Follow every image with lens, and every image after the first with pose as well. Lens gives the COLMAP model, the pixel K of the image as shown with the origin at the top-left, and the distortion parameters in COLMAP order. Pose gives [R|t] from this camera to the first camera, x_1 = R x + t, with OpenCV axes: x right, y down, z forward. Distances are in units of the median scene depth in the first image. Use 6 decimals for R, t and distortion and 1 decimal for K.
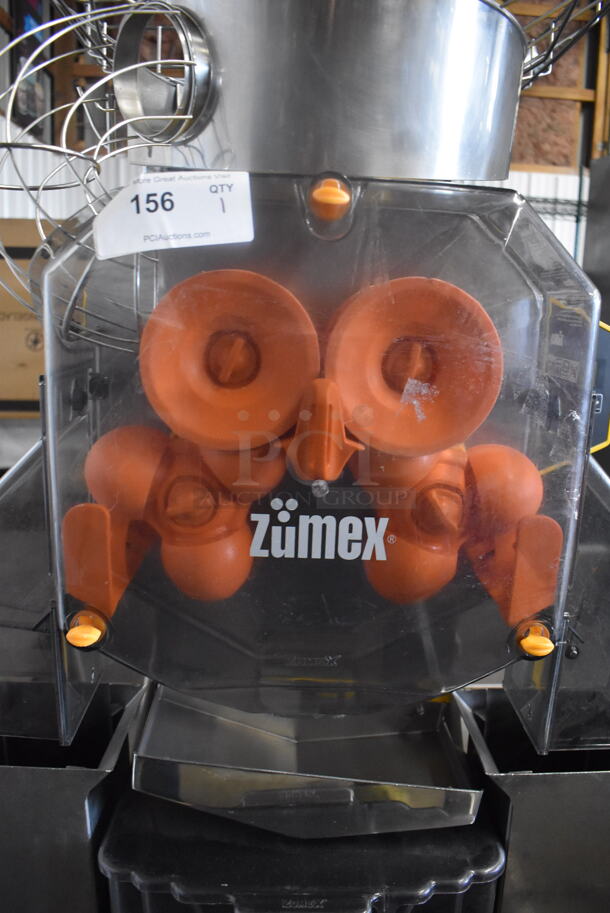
lens RADIAL K [[700.8, 0, 314.6], [0, 700.8, 456.2], [0, 0, 1]] dist [-0.103096, 0.020246]
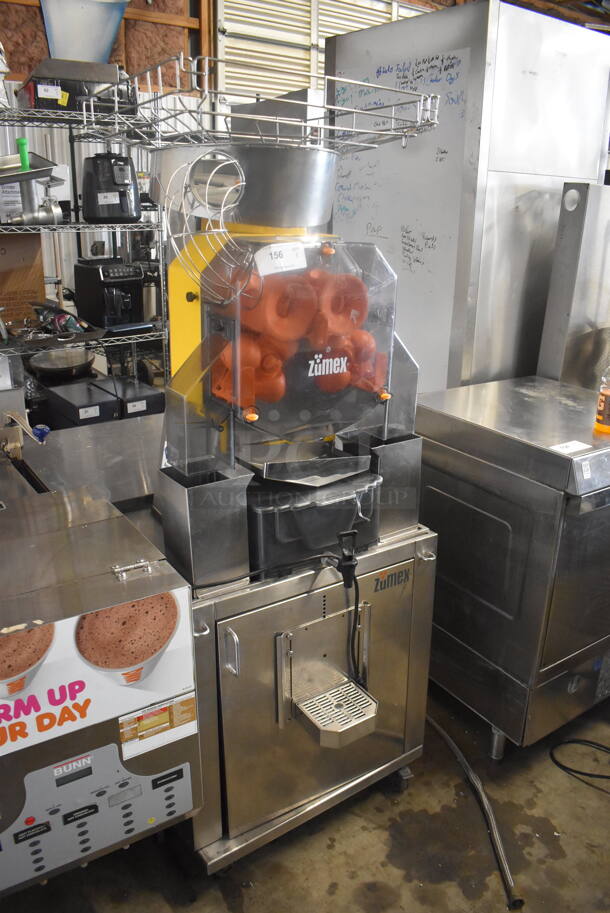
lens RADIAL K [[700.8, 0, 304.4], [0, 700.8, 457.7], [0, 0, 1]] dist [-0.103096, 0.020246]
pose [[0.846503, -0.191736, 0.496658, -1.506133], [0.116225, 0.976949, 0.179060, -0.044065], [-0.519542, -0.093851, 0.849275, -1.379579]]
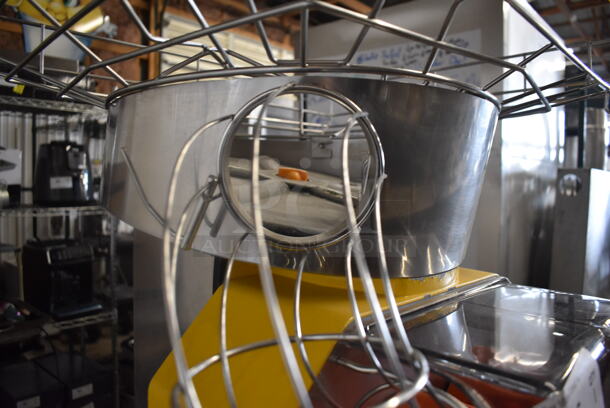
lens RADIAL K [[468.2, 0, 304.1], [0, 468.2, 200.4], [0, 0, 1]] dist [-0.103096, 0.020246]
pose [[0.720967, -0.039456, 0.691845, -0.712731], [0.151410, 0.983224, -0.101710, -0.543304], [-0.676226, 0.178082, 0.714846, 0.701340]]
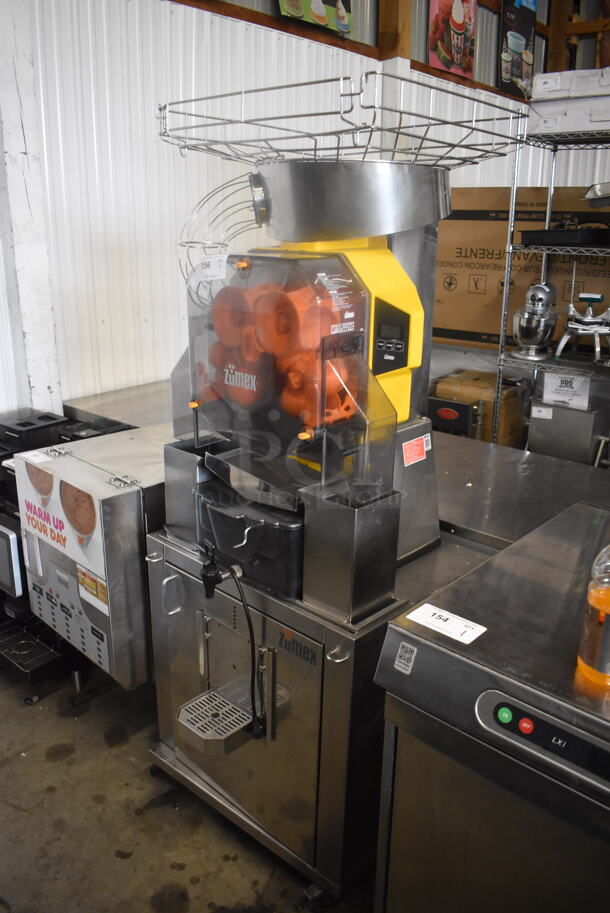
lens RADIAL K [[700.8, 0, 312.4], [0, 700.8, 458.1], [0, 0, 1]] dist [-0.103096, 0.020246]
pose [[0.718987, 0.196426, -0.666689, 2.098511], [-0.128890, 0.980277, 0.149817, -0.036978], [0.682968, -0.021787, 0.730124, -0.874501]]
